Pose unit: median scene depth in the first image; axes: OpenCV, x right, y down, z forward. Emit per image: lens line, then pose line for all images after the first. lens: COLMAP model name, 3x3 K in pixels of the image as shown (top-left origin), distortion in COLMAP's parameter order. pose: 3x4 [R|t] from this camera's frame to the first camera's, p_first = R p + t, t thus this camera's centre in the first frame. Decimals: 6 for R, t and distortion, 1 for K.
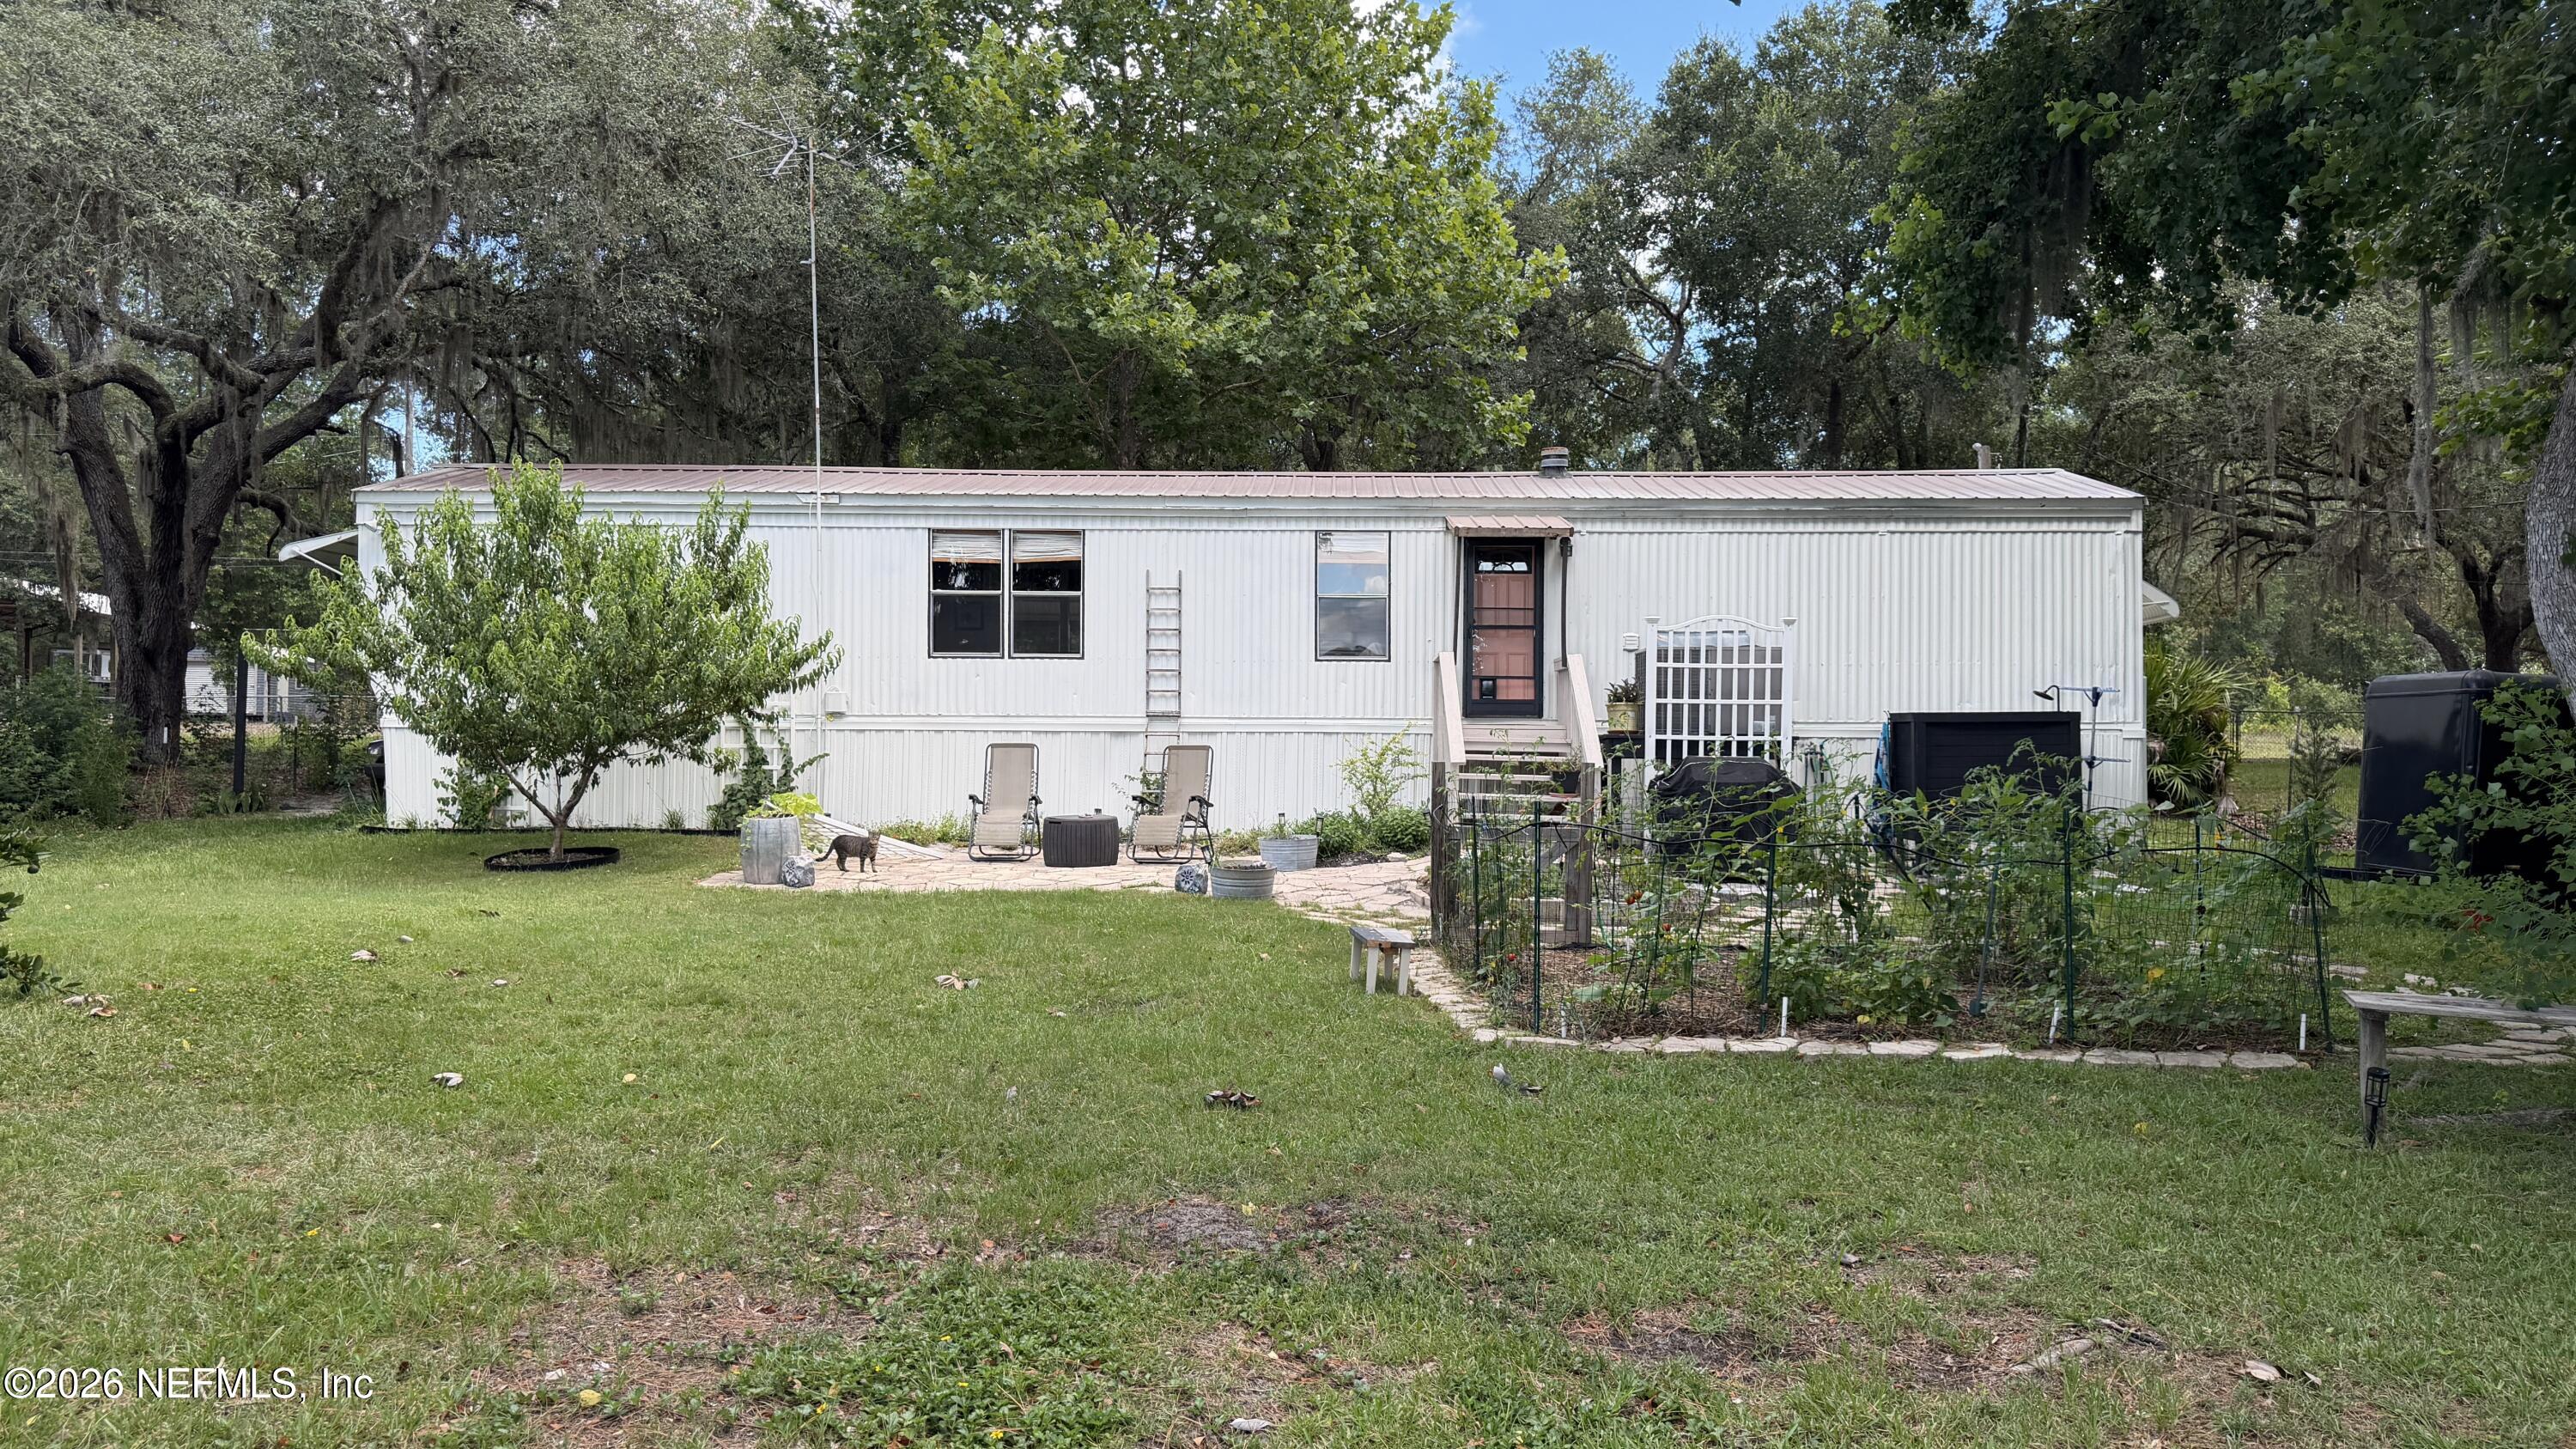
lens RADIAL K [[1832.5, 0, 1293.6], [0, 1832.5, 721.5], [0, 0, 1]] dist [0.067722, -0.055254]
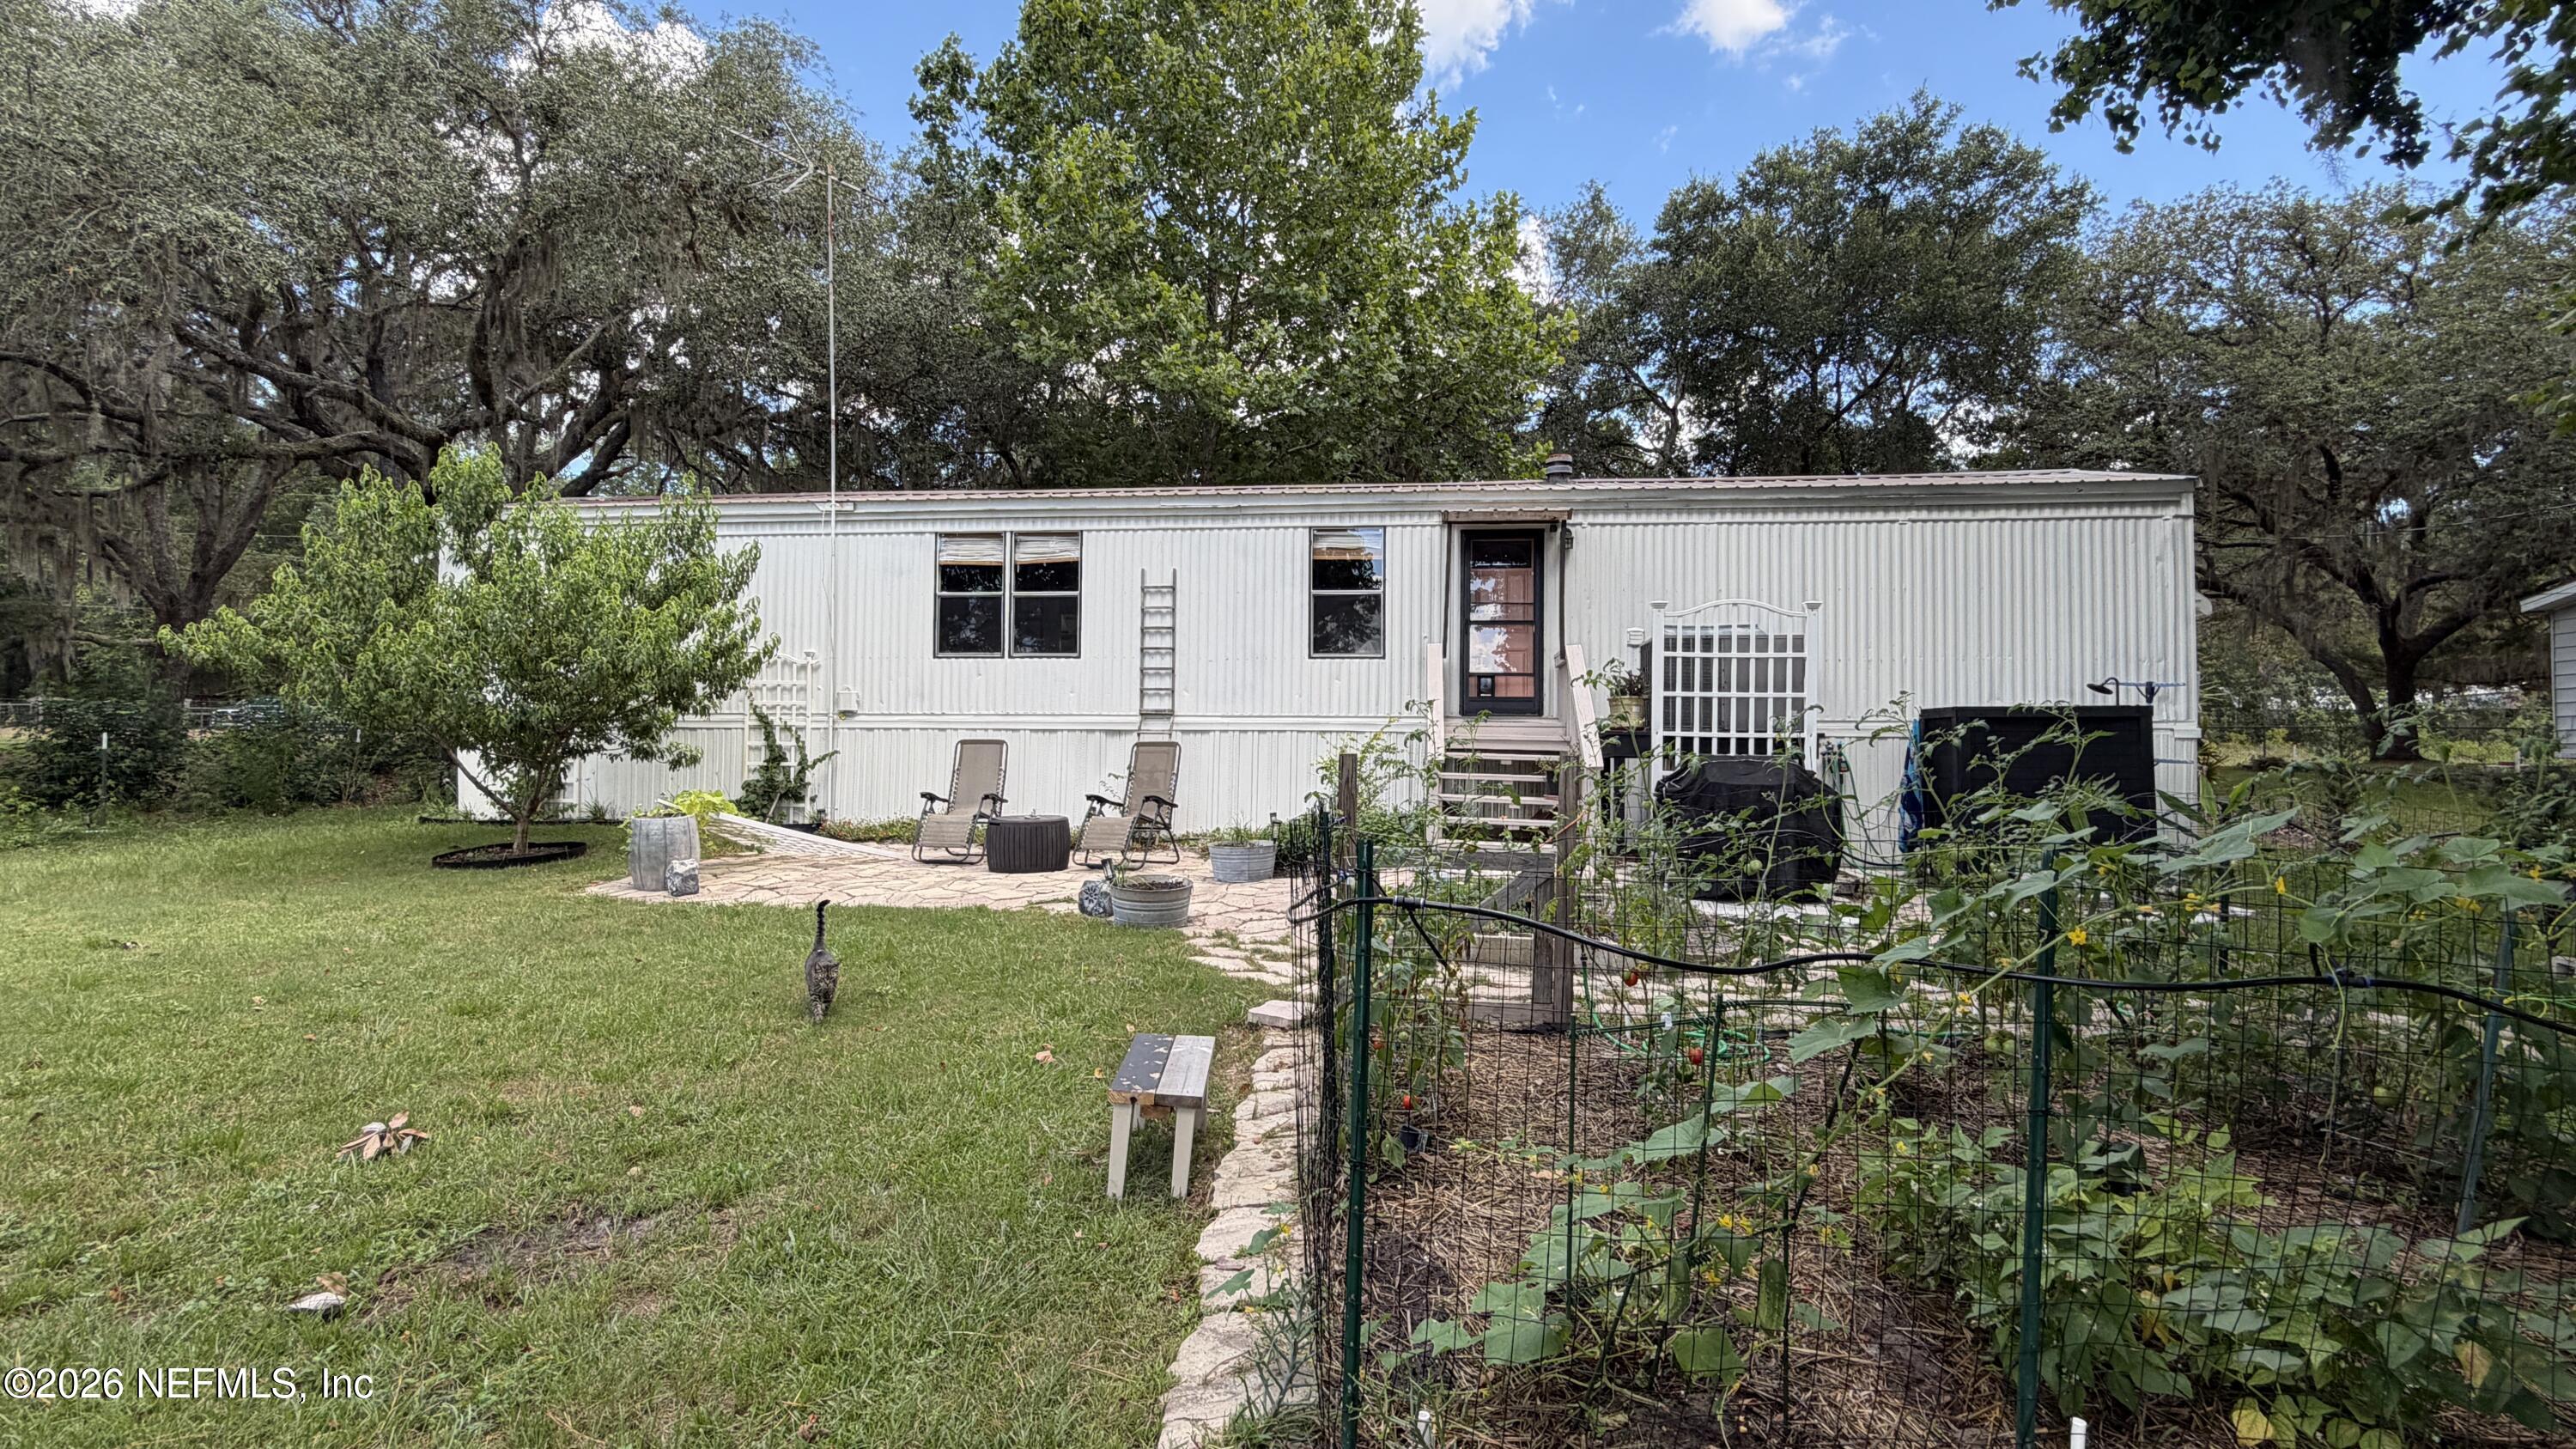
lens RADIAL K [[1190.2, 0, 1287.3], [0, 1190.2, 729.5], [0, 0, 1]] dist [-0.007032, 0.002561]
pose [[0.994572, 0.000455, -0.104049, 0.067374], [-0.001294, 0.999967, -0.007998, 0.010461], [0.104042, 0.008090, 0.994540, 0.362446]]
